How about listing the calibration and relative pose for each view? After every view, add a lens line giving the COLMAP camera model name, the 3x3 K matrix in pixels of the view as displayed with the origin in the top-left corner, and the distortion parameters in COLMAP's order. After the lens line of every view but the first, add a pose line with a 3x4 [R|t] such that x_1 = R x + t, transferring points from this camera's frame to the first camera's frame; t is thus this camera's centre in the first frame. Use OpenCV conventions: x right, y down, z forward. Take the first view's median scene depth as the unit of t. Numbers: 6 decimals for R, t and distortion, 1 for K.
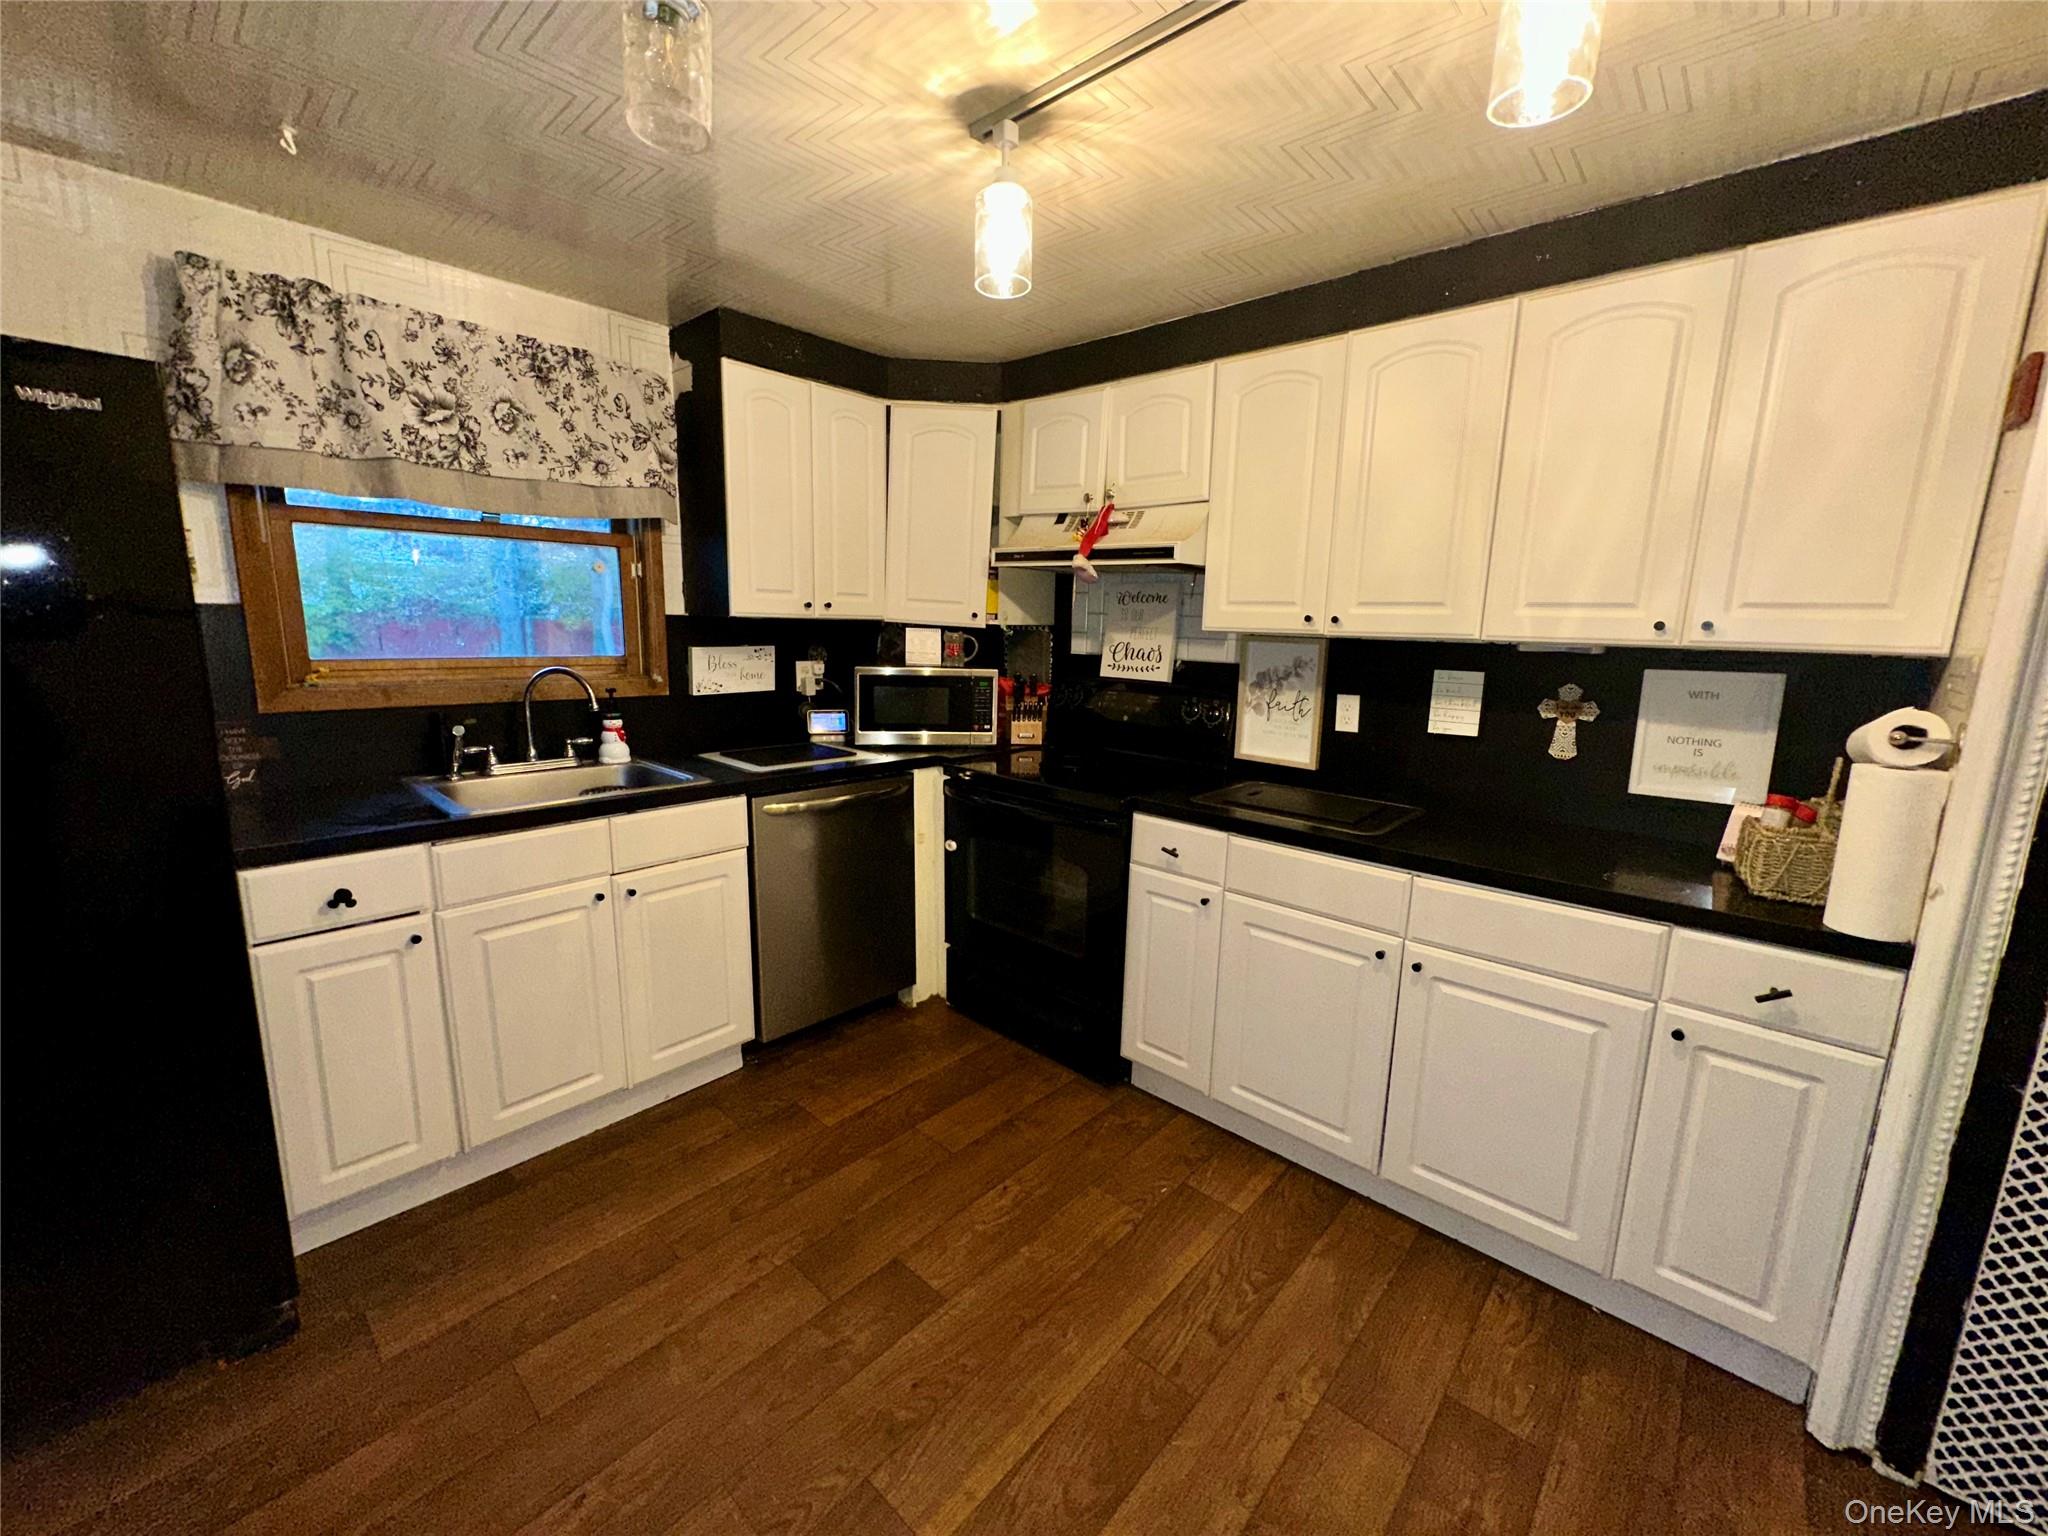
lens RADIAL K [[815.7, 0, 1029.4], [0, 815.7, 774.1], [0, 0, 1]] dist [-0.003753, 0.001953]
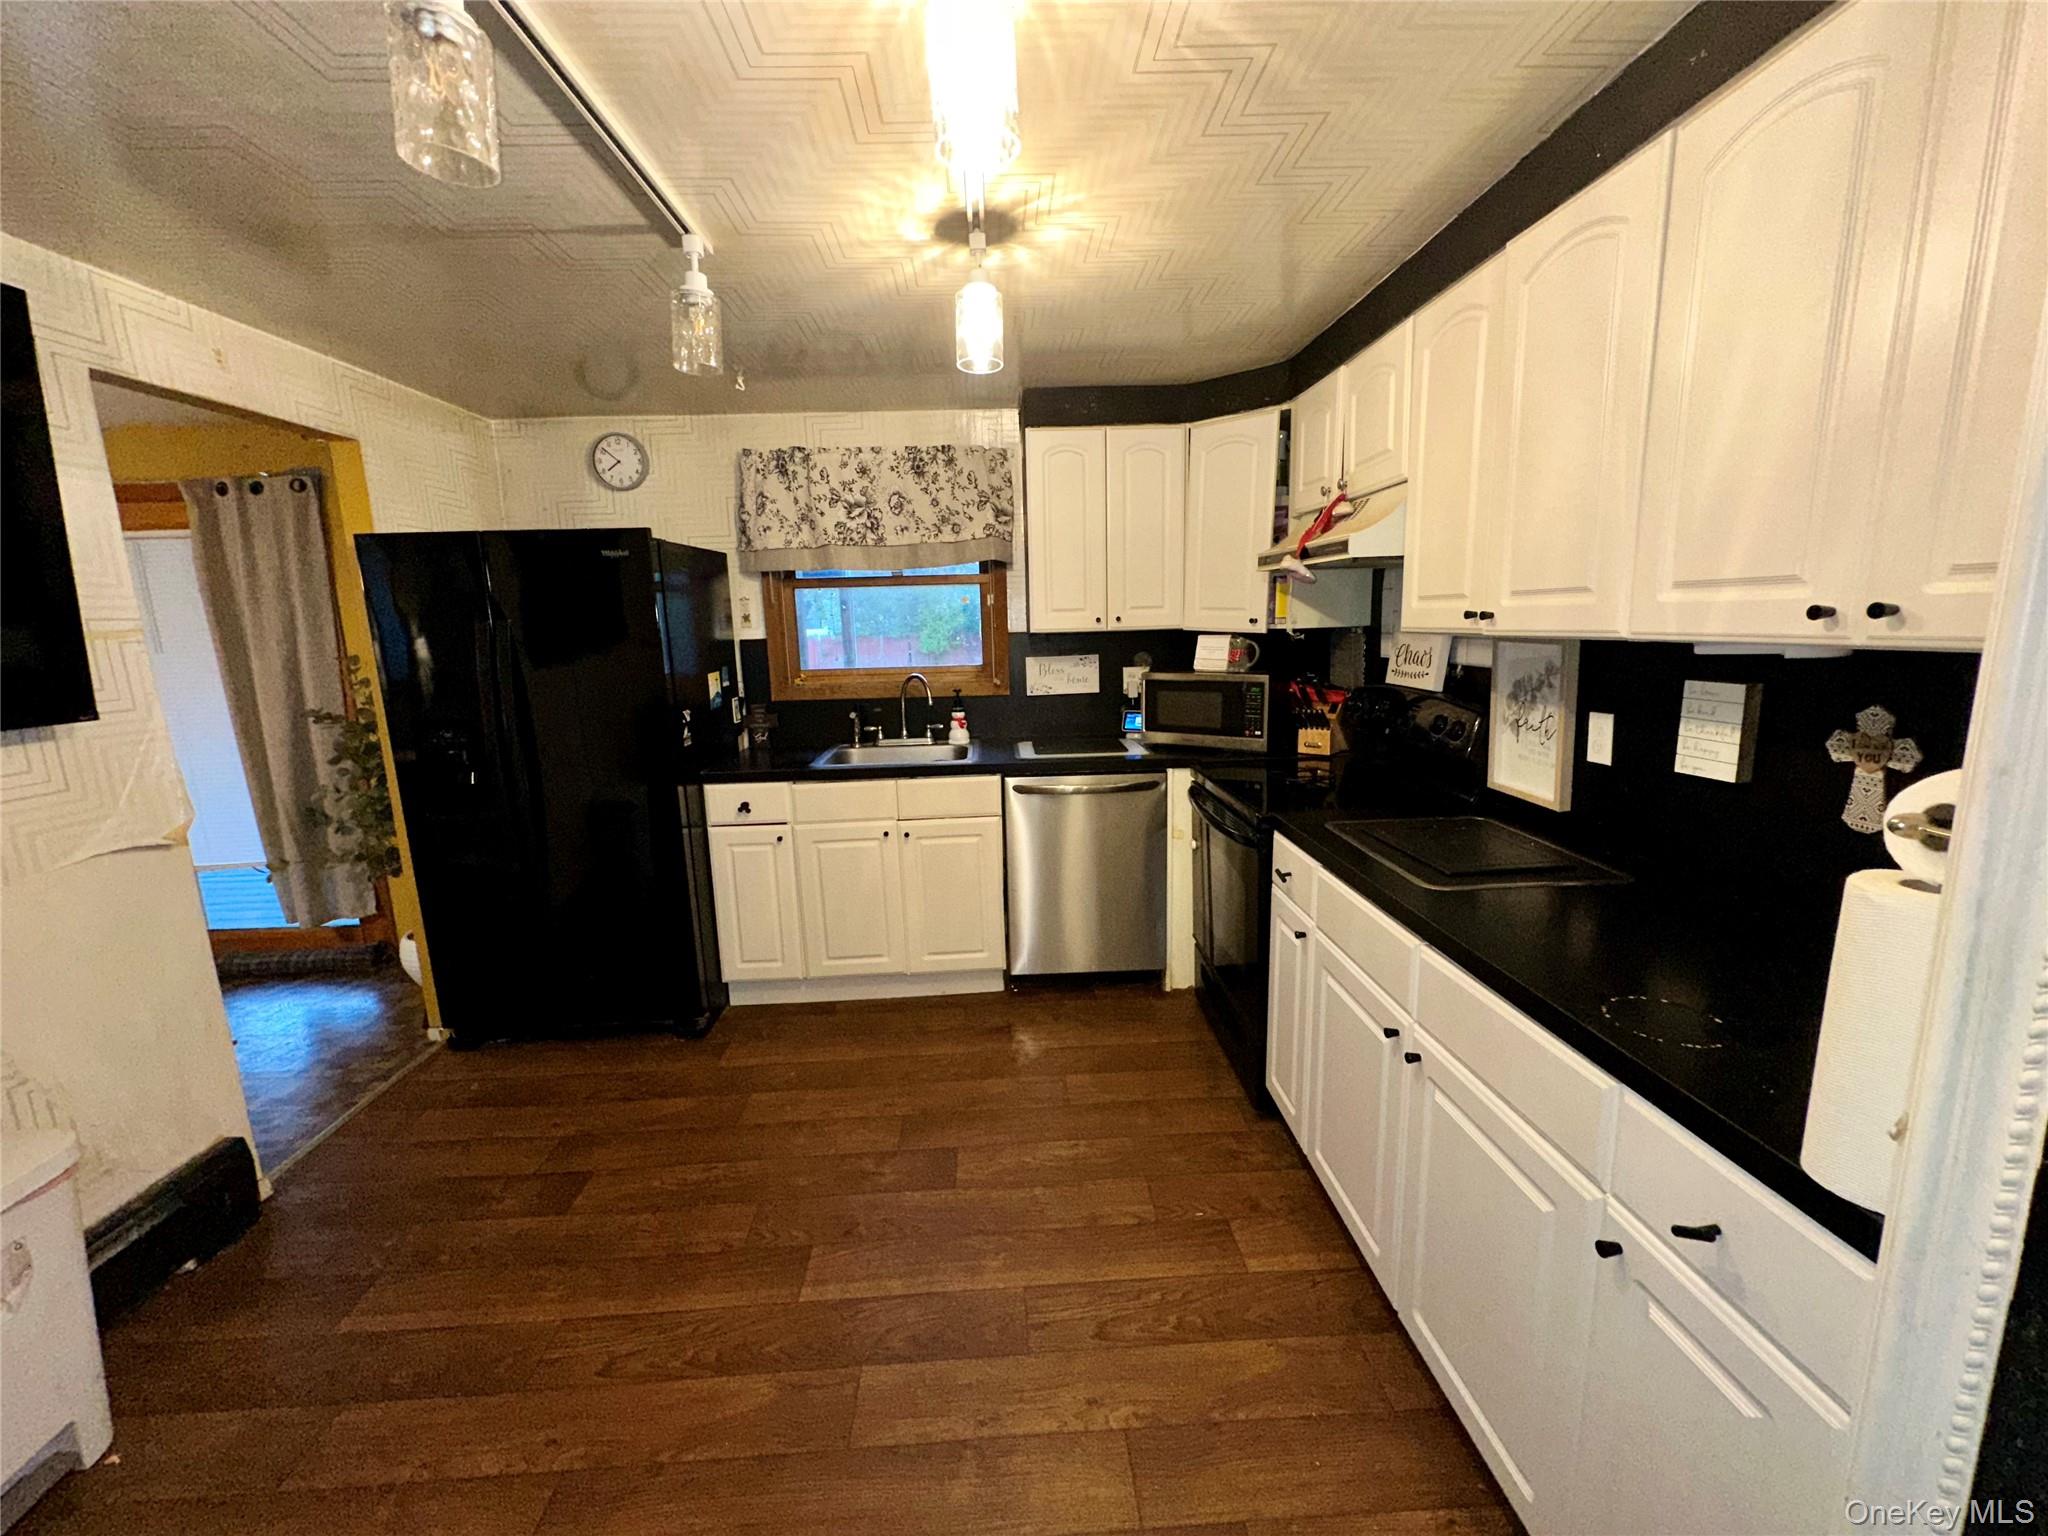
lens RADIAL K [[815.7, 0, 1016.1], [0, 815.7, 774.4], [0, 0, 1]] dist [-0.003753, 0.001953]
pose [[0.699512, 0.088956, -0.709063, 0.626240], [-0.087027, 0.995441, 0.039030, -0.029153], [0.709302, 0.034406, 0.704065, 0.136585]]
